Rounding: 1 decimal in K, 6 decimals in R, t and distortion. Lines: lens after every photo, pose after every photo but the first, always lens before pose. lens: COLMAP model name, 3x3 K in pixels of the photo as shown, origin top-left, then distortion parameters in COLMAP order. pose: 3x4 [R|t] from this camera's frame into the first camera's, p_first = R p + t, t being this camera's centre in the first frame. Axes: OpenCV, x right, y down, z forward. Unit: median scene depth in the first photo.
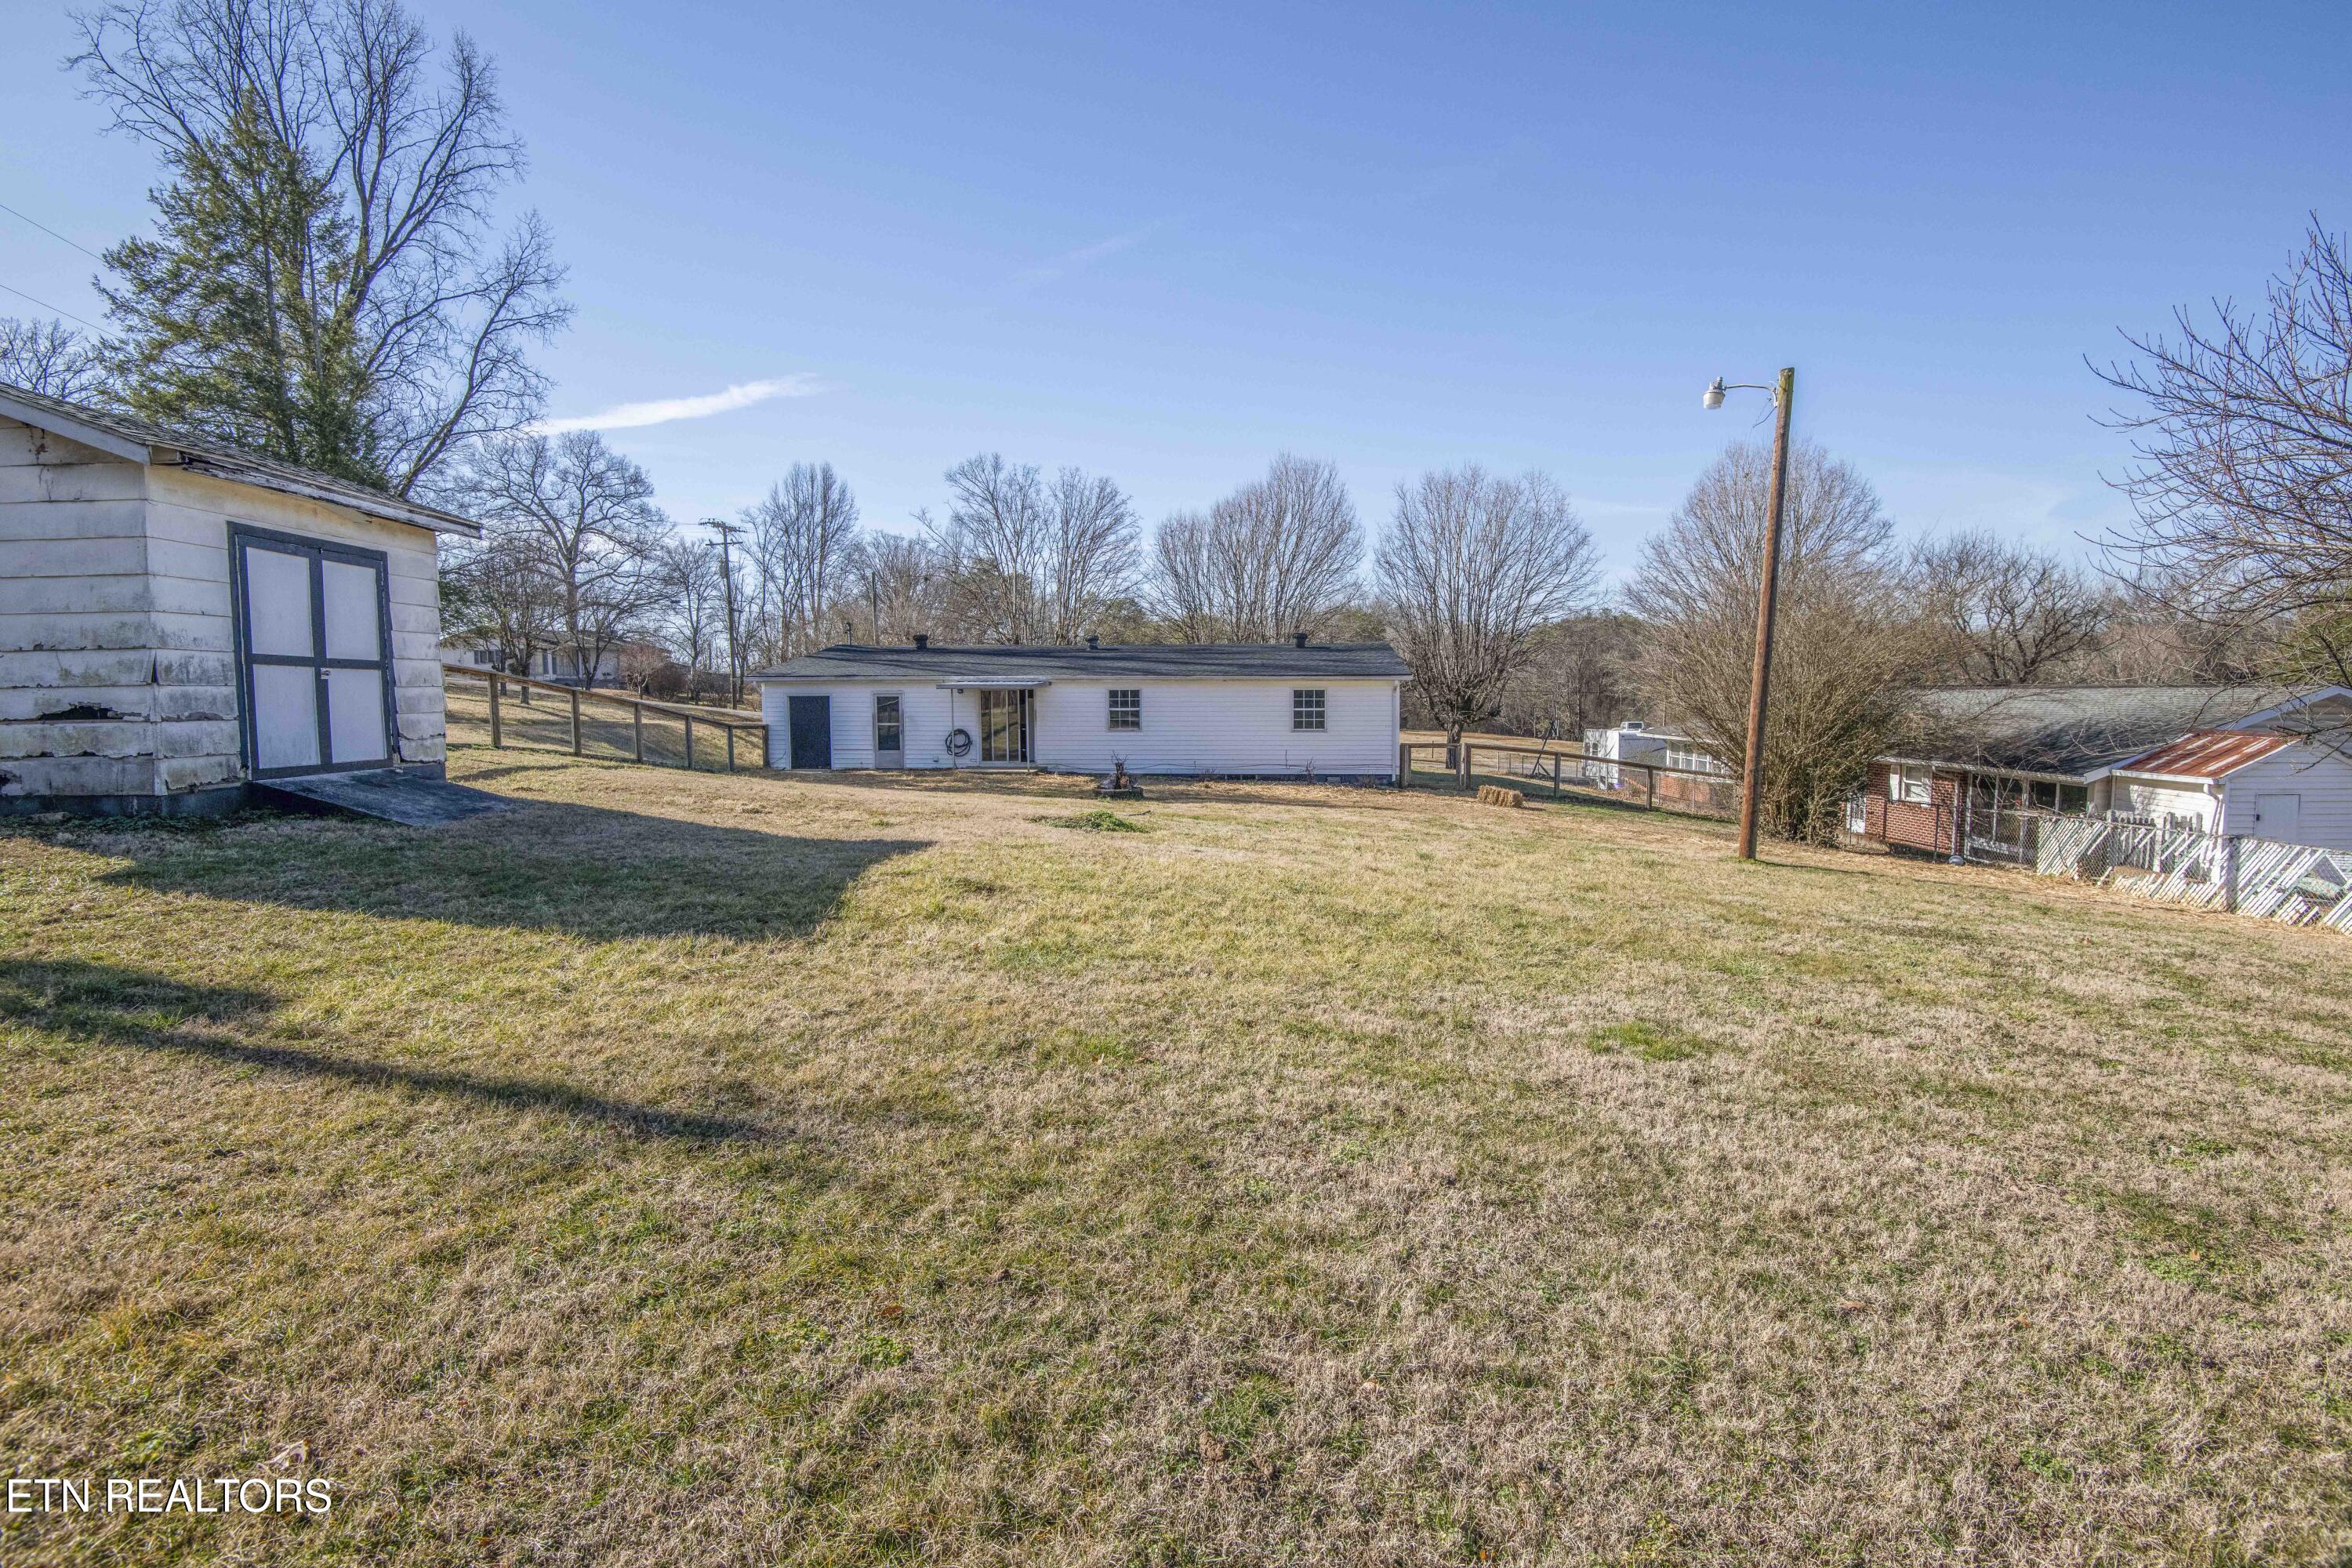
lens RADIAL K [[1089.0, 0, 1188.3], [0, 1089.0, 782.0], [0, 0, 1]] dist [-0.011278, -0.016841]
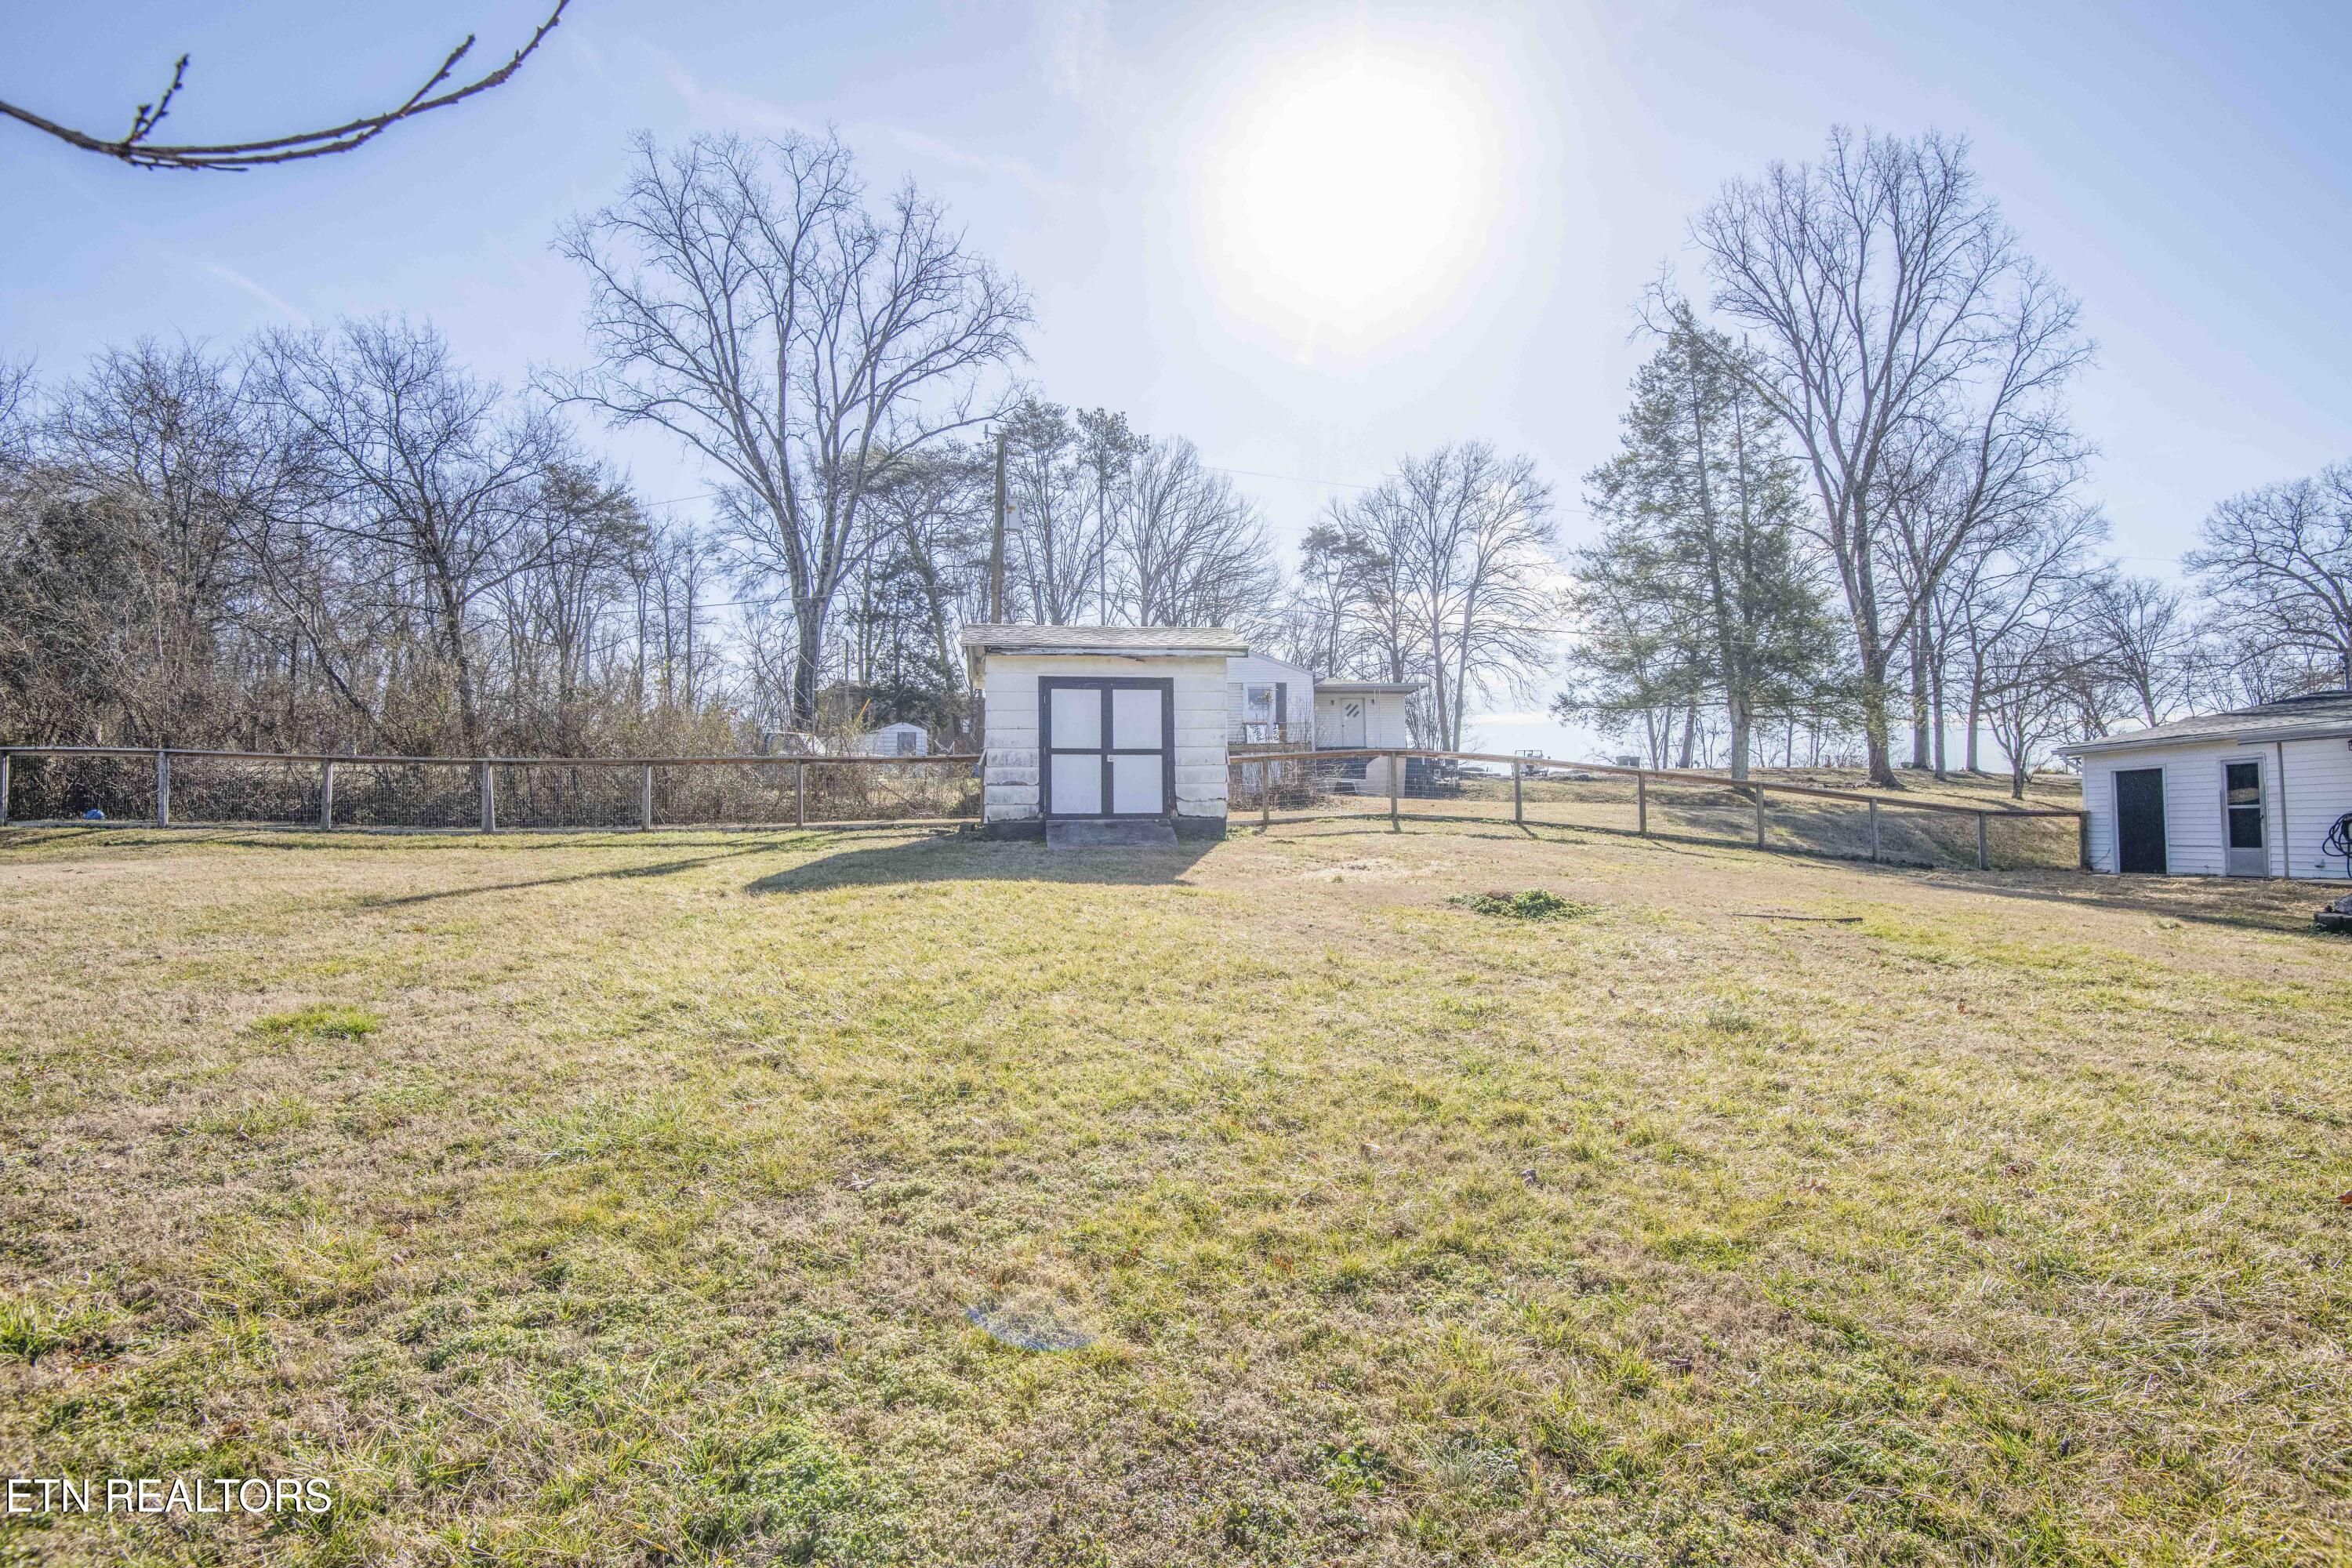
lens RADIAL K [[1089.0, 0, 1188.3], [0, 1089.0, 782.0], [0, 0, 1]] dist [-0.011278, -0.016841]
pose [[0.088245, -0.042246, -0.995203, 0.166726], [-0.065141, 0.996717, -0.048086, 0.001437], [0.993967, 0.069072, 0.085203, 0.189686]]
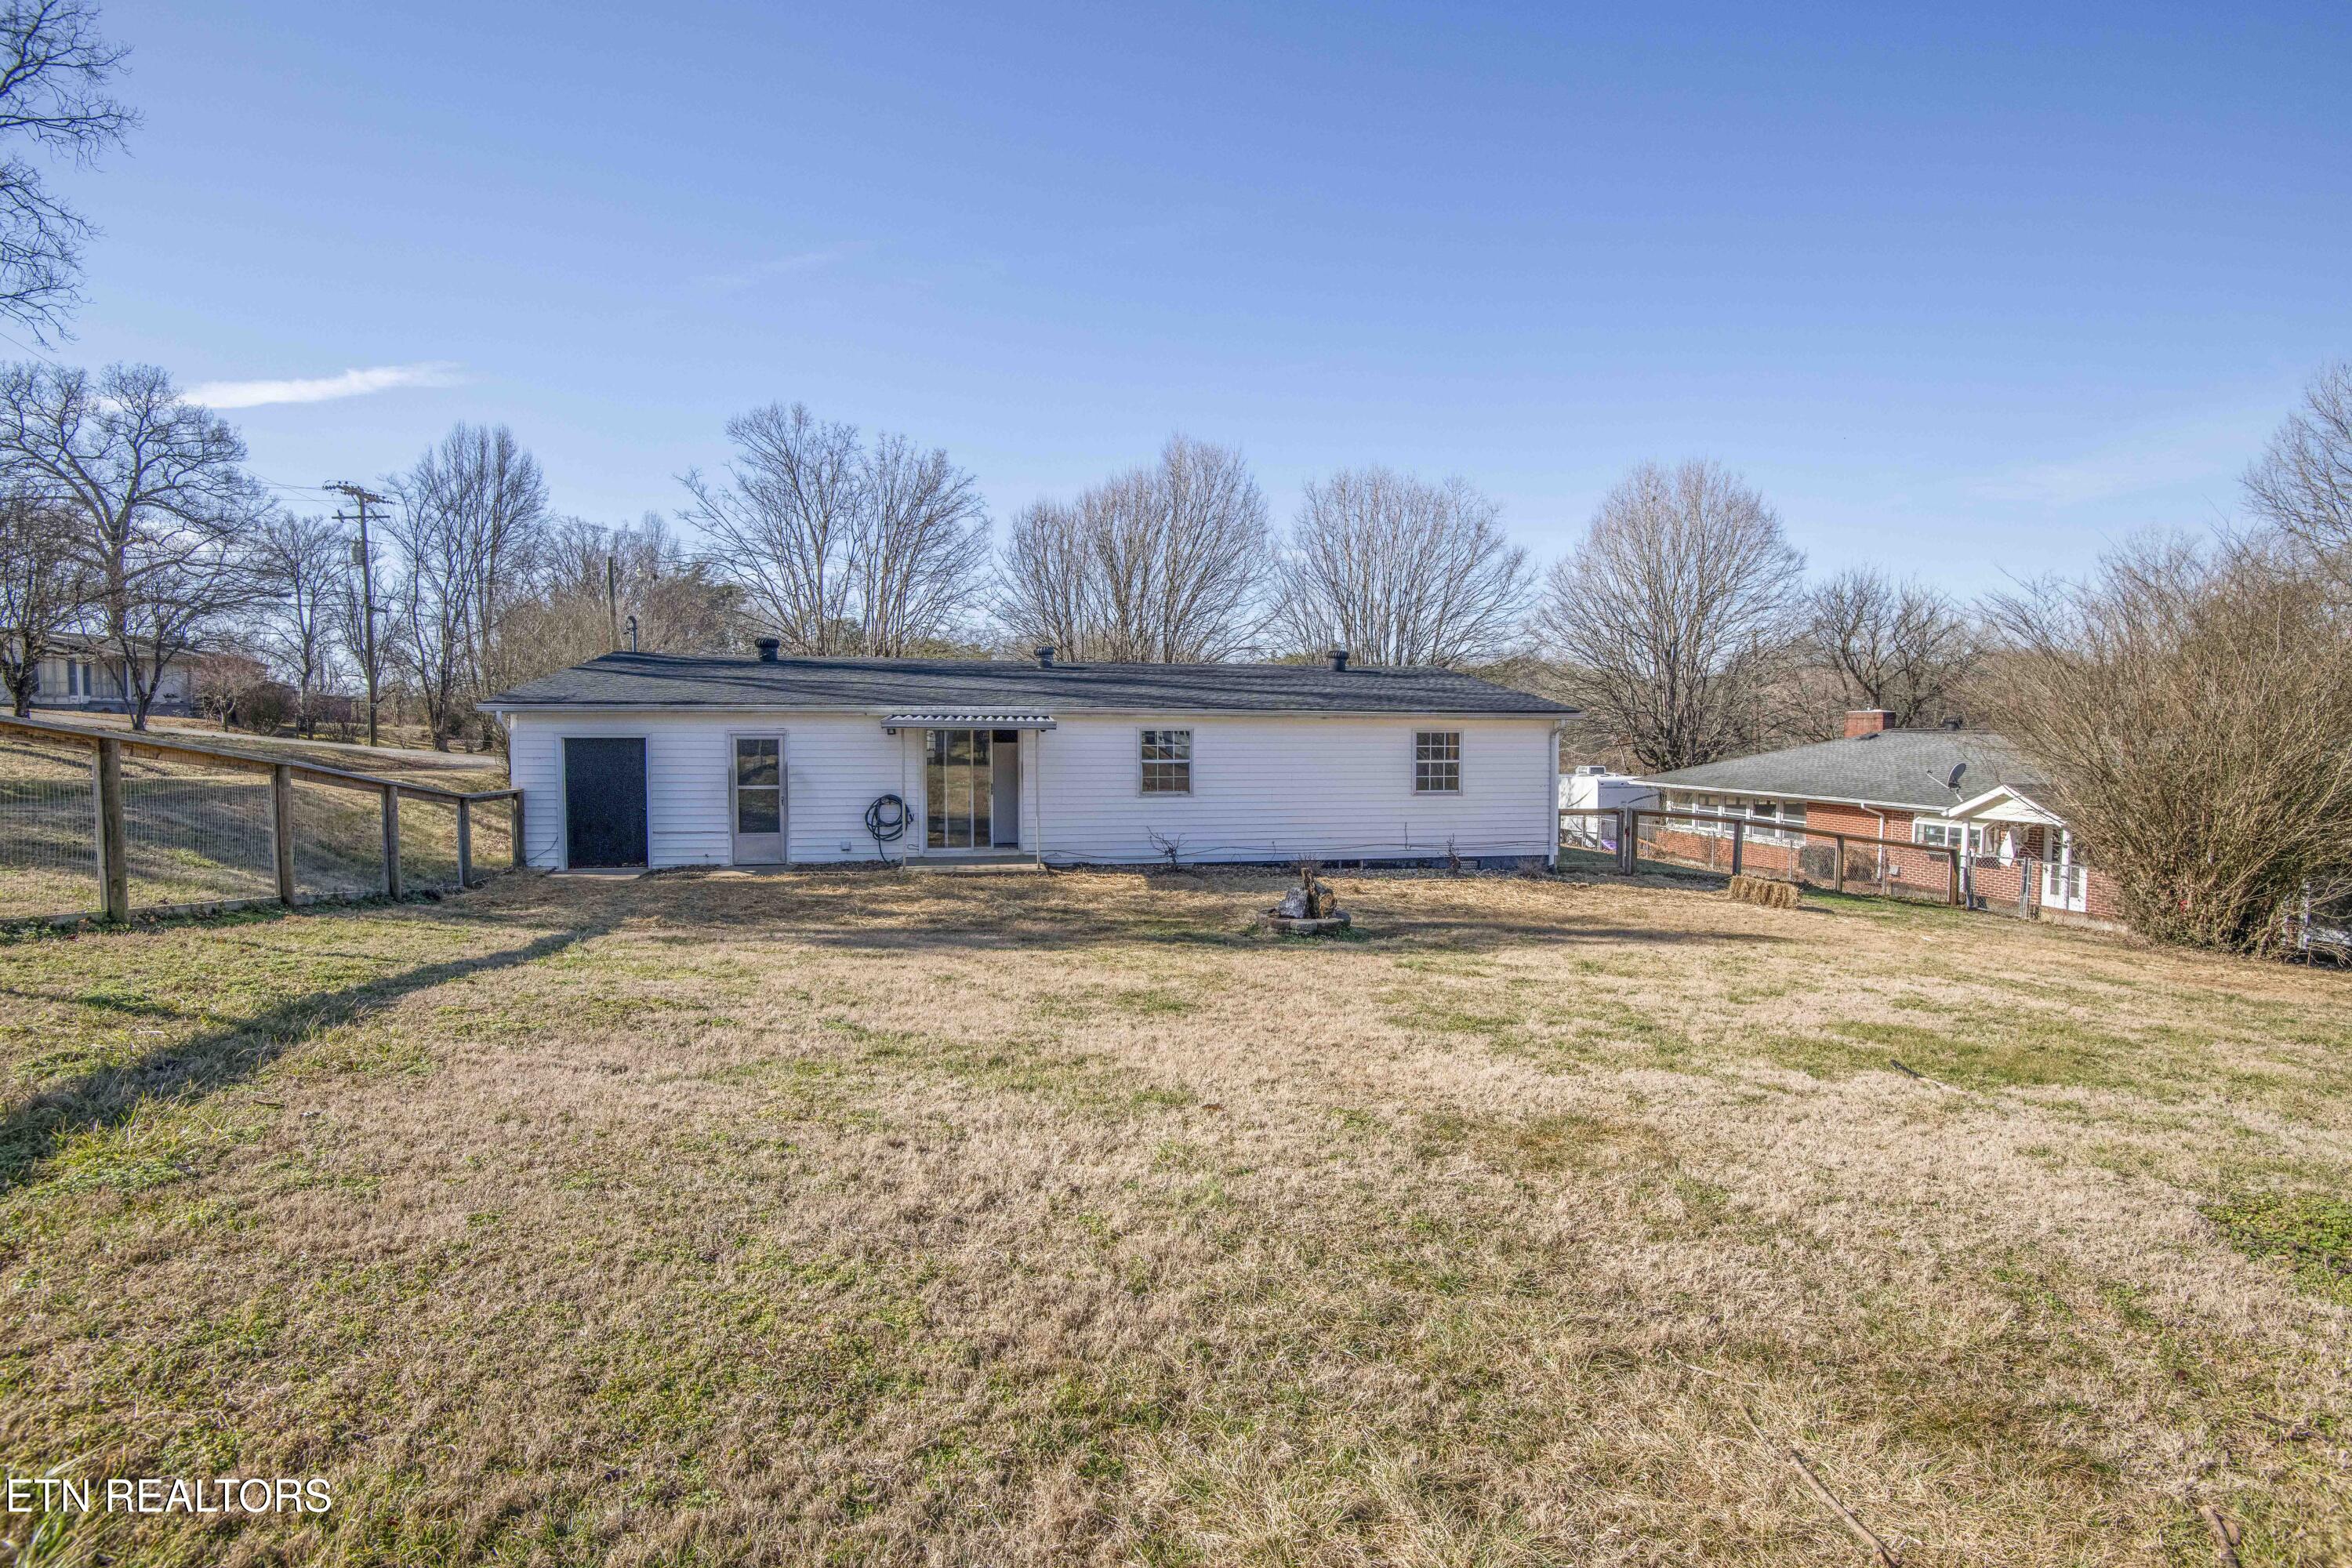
lens RADIAL K [[1086.1, 0, 1213.2], [0, 1086.1, 790.0], [0, 0, 1]] dist [-0.051721, 0.000675]
pose [[0.954625, -0.009845, 0.297647, -0.124503], [0.015762, 0.999723, -0.017484, -0.022079], [-0.297393, 0.021382, 0.954516, 0.223694]]
